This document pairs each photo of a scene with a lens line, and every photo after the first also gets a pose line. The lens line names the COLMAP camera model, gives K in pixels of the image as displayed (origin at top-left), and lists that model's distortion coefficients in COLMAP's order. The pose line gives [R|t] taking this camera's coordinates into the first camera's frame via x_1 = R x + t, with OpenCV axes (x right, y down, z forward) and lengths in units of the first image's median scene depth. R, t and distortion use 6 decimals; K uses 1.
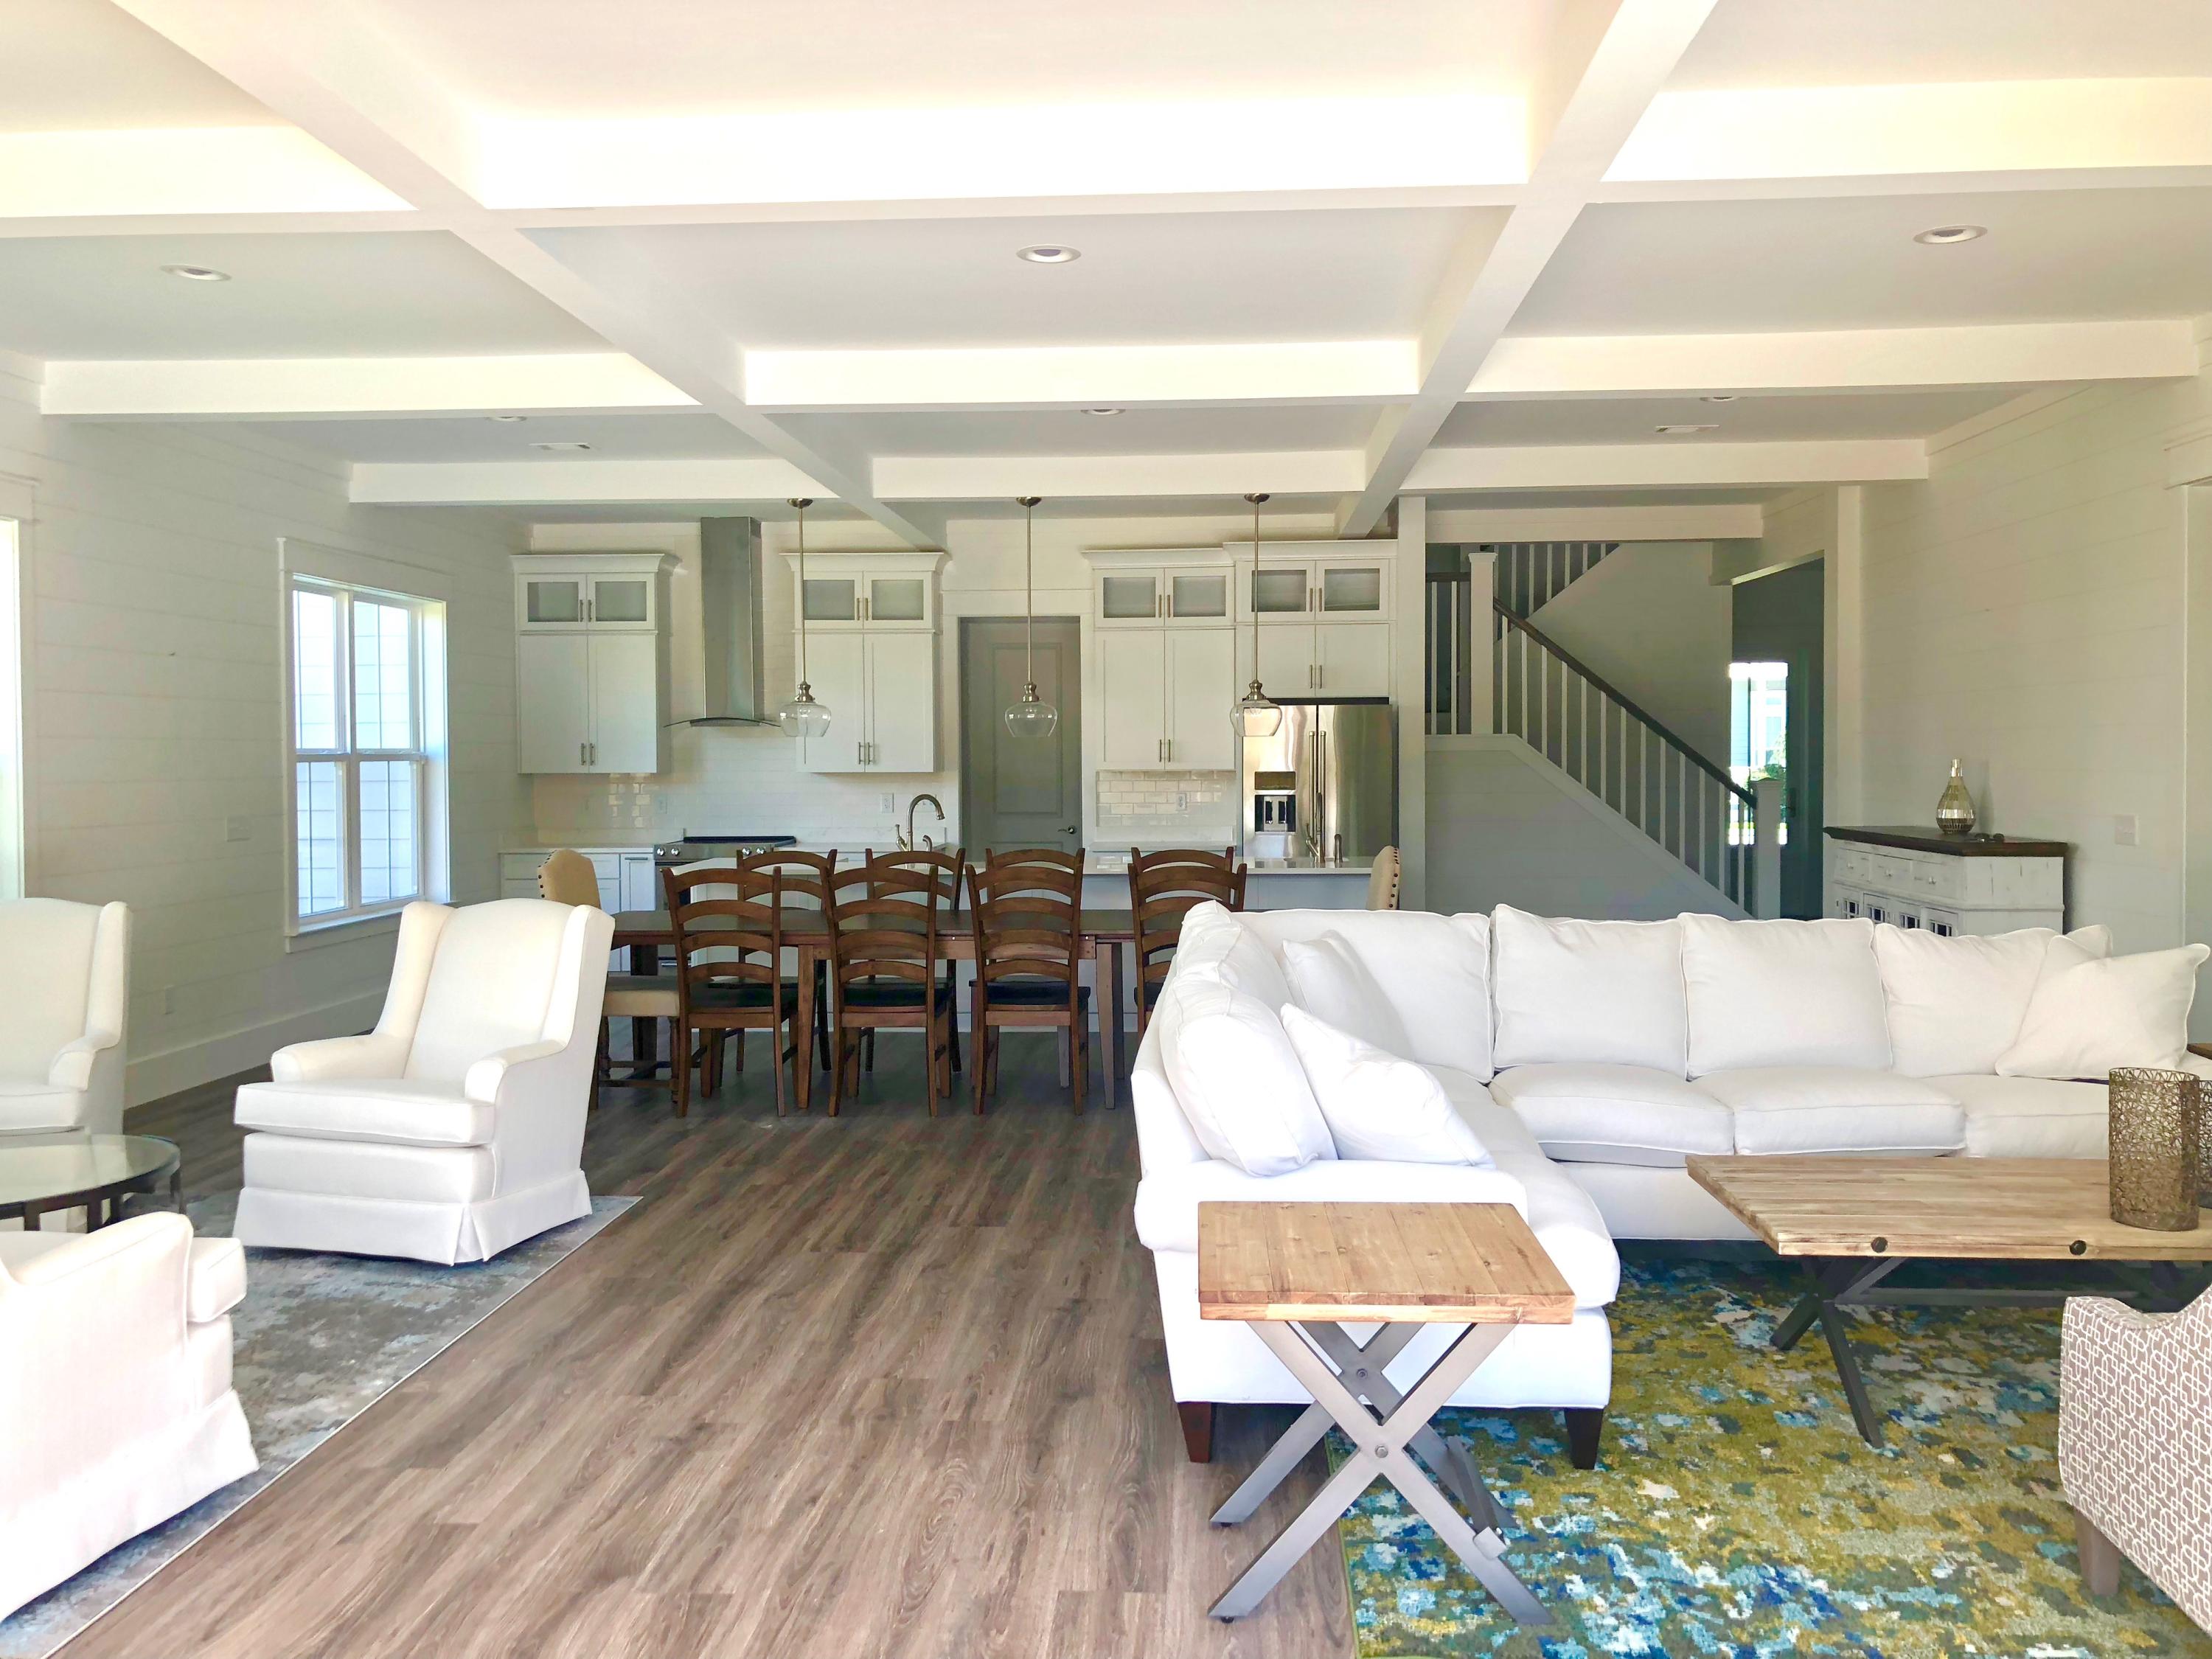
lens RADIAL K [[1780.9, 0, 1106.0], [0, 1780.9, 829.5], [0, 0, 1]] dist [0.007161, -0.000260]
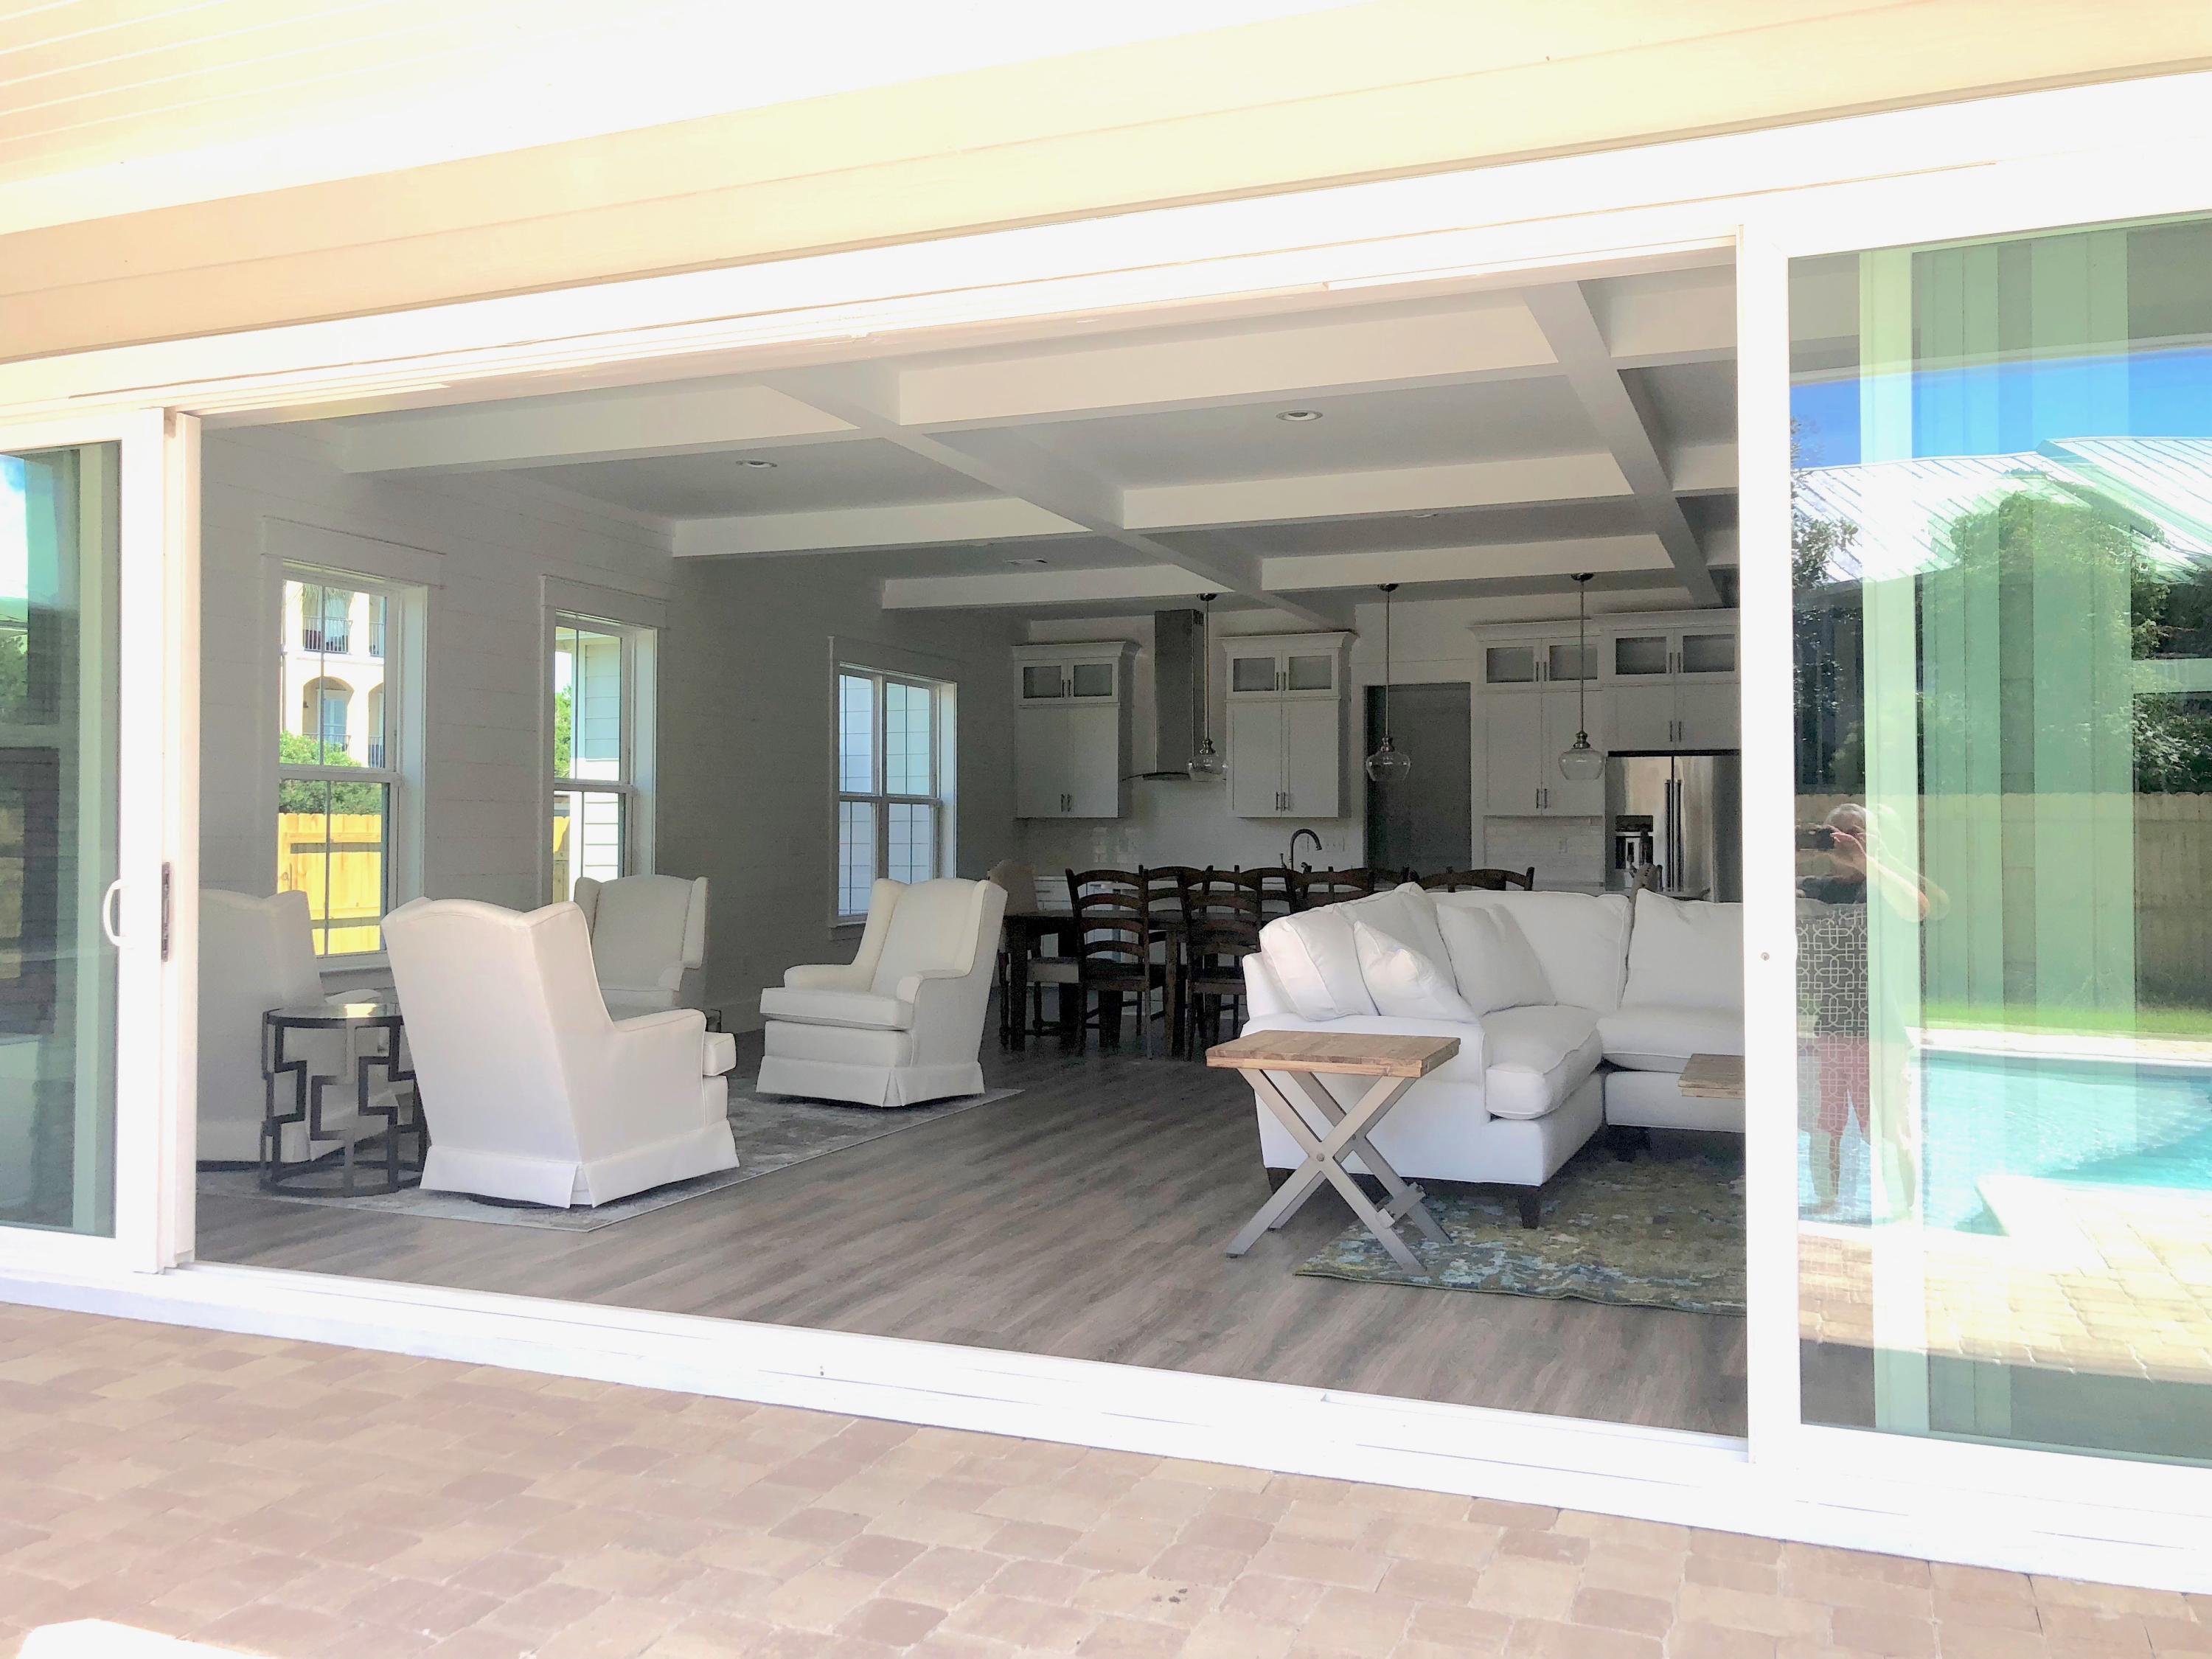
lens RADIAL K [[1815.0, 0, 1106.0], [0, 1815.0, 829.5], [0, 0, 1]] dist [0.130487, -0.000845]
pose [[0.947298, 0.002309, -0.320345, 0.157956], [-0.018702, 0.998667, -0.048106, 0.040833], [0.319807, 0.051562, 0.946079, -0.213234]]
